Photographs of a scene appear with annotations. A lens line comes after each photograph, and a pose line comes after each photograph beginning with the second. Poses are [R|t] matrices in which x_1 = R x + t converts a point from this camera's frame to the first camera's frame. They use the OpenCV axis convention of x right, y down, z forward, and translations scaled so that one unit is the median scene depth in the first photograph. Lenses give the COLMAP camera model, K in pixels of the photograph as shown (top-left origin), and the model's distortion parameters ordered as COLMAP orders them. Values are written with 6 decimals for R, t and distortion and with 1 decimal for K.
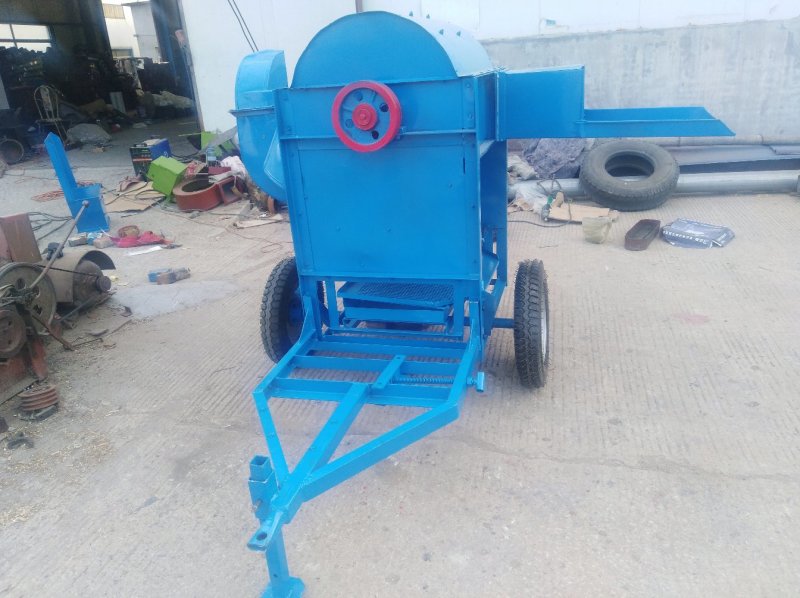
lens RADIAL K [[630.0, 0, 399.2], [0, 630.0, 299.0], [0, 0, 1]] dist [0.001795, -0.004389]
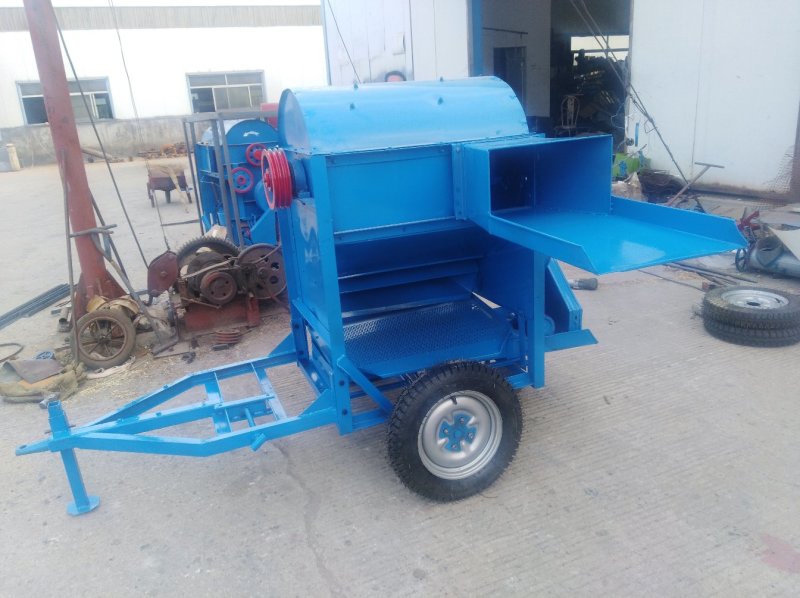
lens RADIAL K [[630.0, 0, 399.2], [0, 630.0, 299.0], [0, 0, 1]] dist [0.001795, -0.004389]
pose [[0.601794, 0.267152, -0.752645, 0.716853], [-0.264547, 0.955872, 0.127763, -0.209887], [0.753564, 0.122223, 0.645912, 0.338414]]
